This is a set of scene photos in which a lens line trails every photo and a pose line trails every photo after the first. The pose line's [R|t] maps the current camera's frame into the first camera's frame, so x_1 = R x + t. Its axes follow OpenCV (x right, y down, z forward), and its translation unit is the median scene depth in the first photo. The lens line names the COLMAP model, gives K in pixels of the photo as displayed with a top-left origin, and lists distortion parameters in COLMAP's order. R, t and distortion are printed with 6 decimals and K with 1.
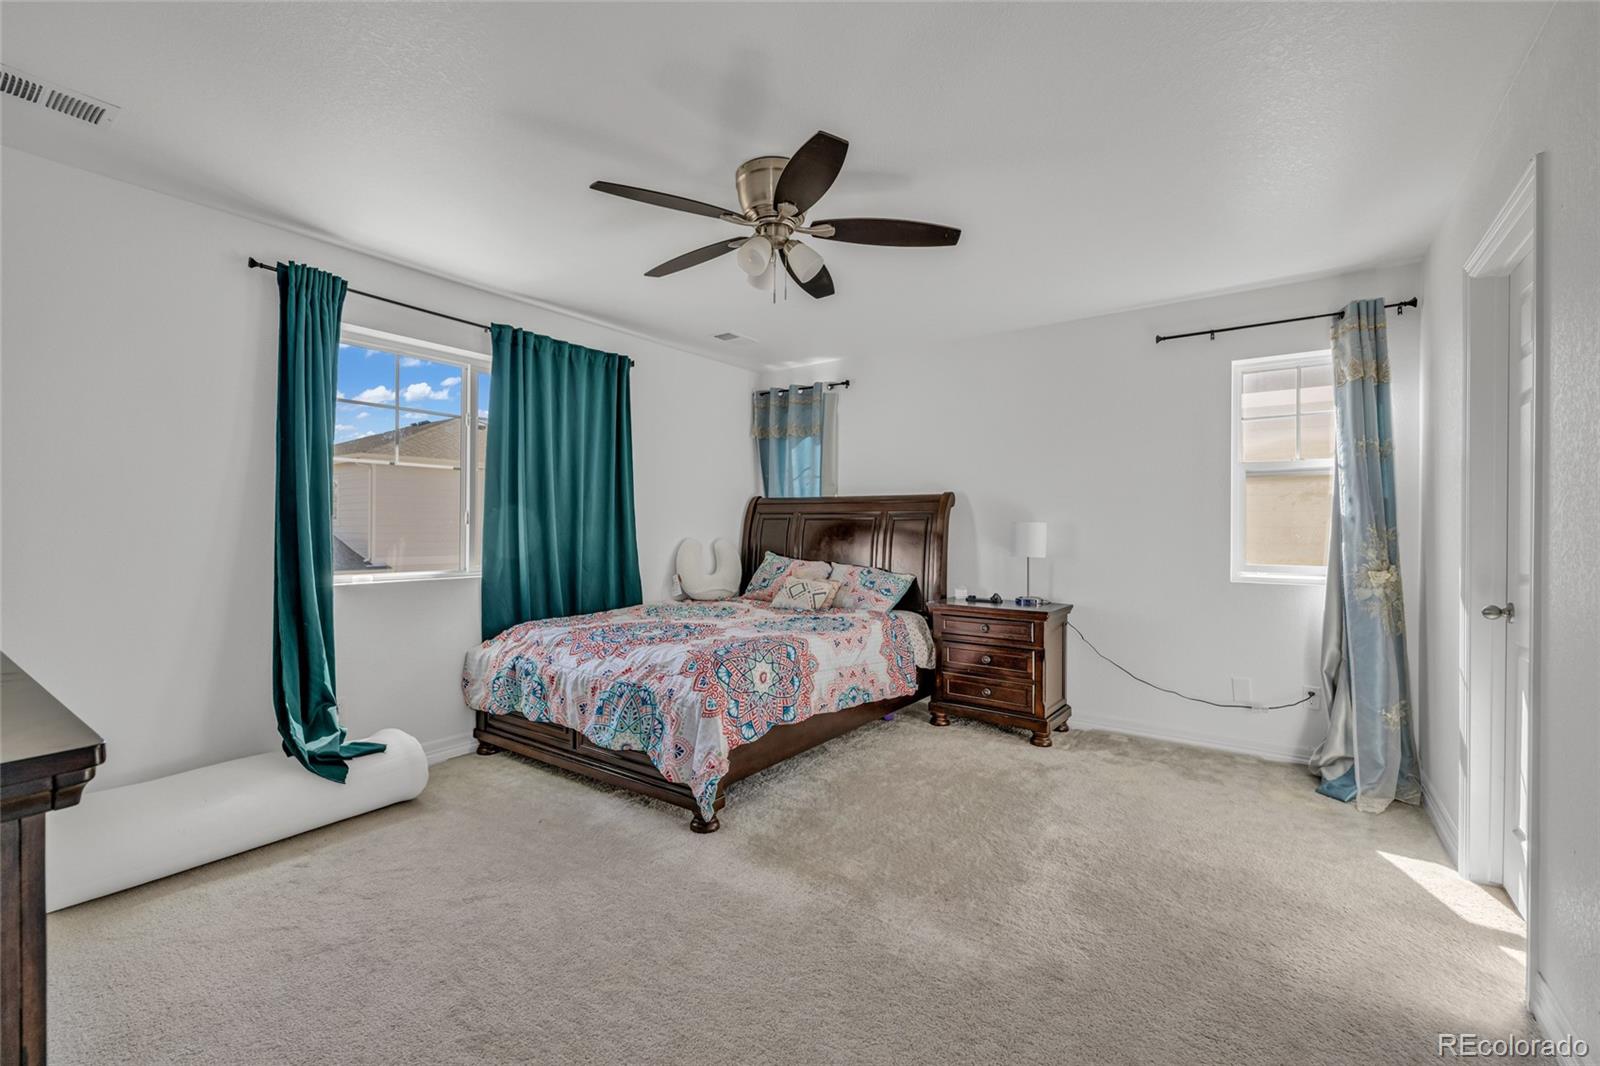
lens RADIAL K [[677.6, 0, 806.8], [0, 677.6, 535.5], [0, 0, 1]] dist [0.000127, 0.000258]
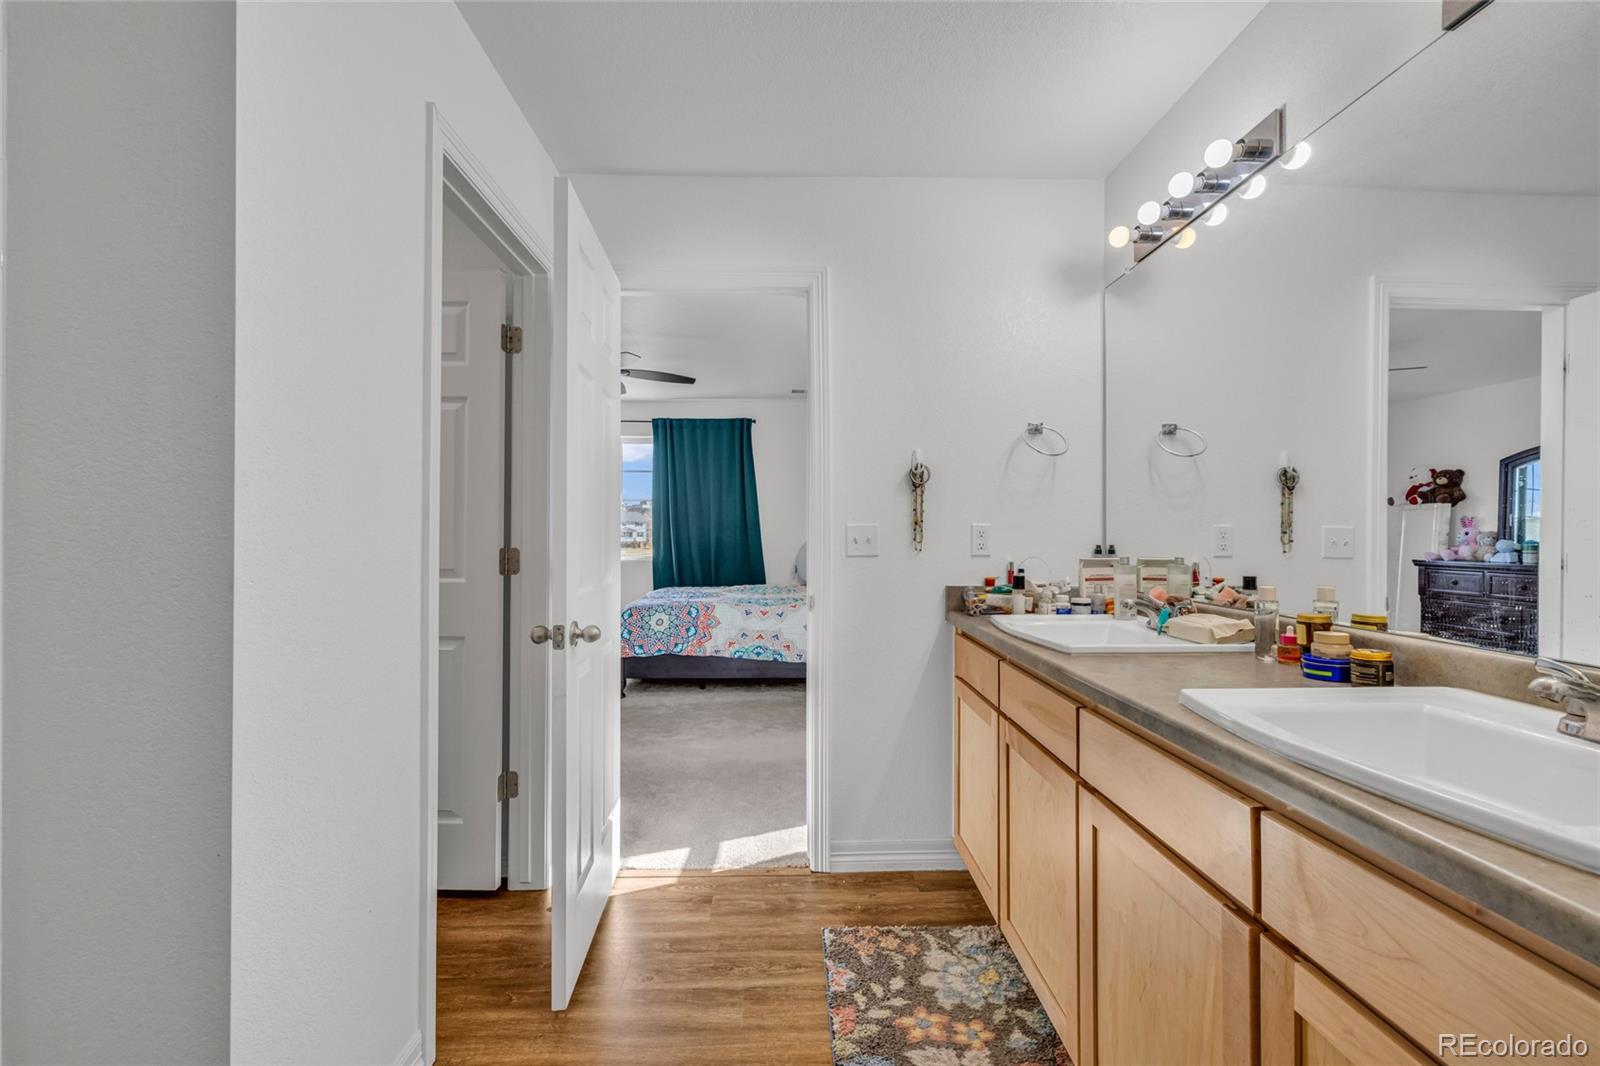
lens RADIAL K [[677.6, 0, 806.8], [0, 677.6, 535.5], [0, 0, 1]] dist [0.000127, 0.000258]
pose [[0.607812, -0.000643, -0.794081, 1.231261], [-0.003031, 0.999991, -0.003129, 0.001616], [0.794075, 0.004309, 0.607804, 0.232800]]
